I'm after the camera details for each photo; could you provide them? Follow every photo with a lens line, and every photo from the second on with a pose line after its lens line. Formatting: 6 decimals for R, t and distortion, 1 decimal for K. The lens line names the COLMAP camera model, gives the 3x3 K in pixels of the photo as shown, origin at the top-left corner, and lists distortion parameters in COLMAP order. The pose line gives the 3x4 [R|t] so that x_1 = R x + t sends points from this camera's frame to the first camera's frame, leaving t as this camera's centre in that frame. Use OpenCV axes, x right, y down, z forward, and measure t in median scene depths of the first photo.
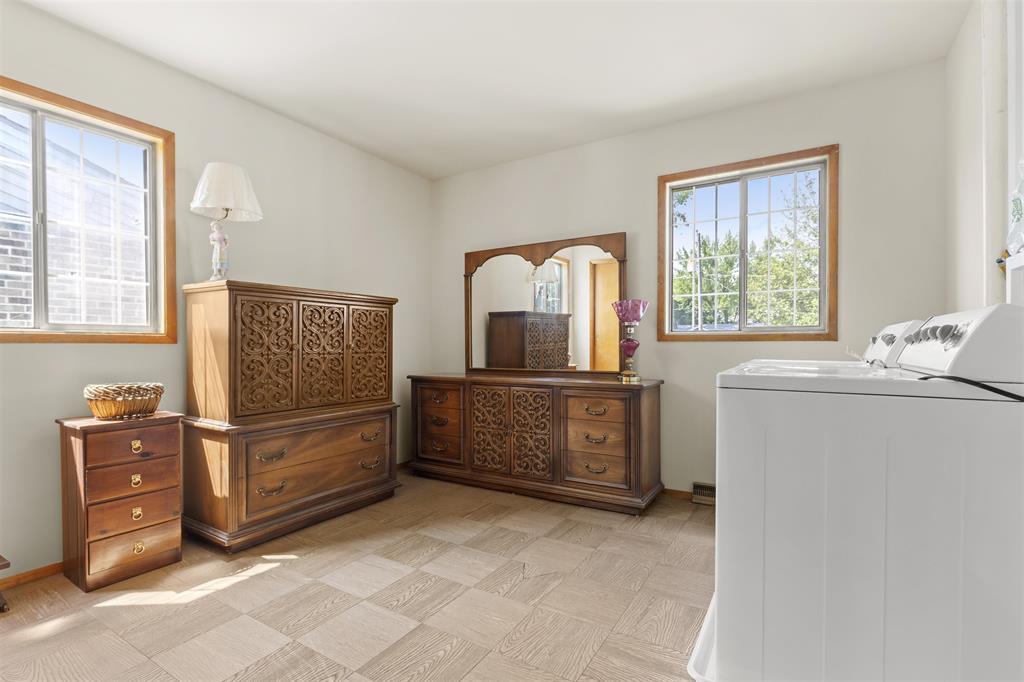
lens RADIAL K [[481.4, 0, 512.0], [0, 481.4, 341.0], [0, 0, 1]] dist [0.001325, 0.000269]
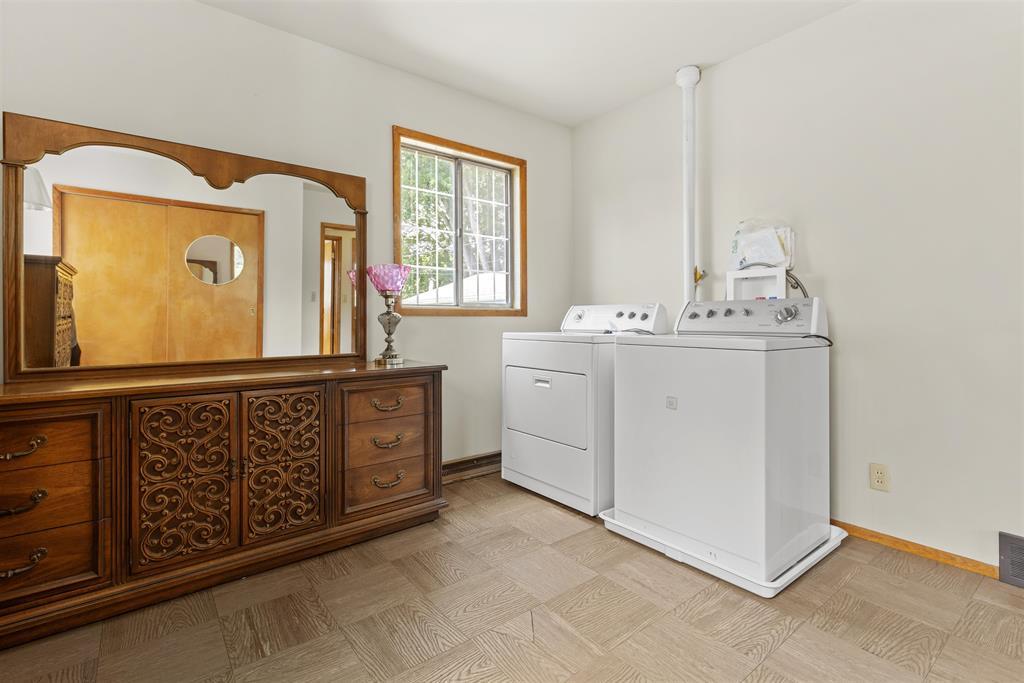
lens RADIAL K [[476.5, 0, 502.1], [0, 476.5, 317.3], [0, 0, 1]] dist [0.003065, 0.000740]
pose [[0.354724, 0.009651, 0.934921, -0.433324], [-0.003047, 0.999953, -0.009166, 0.011655], [-0.934966, 0.000403, 0.354737, 0.523942]]
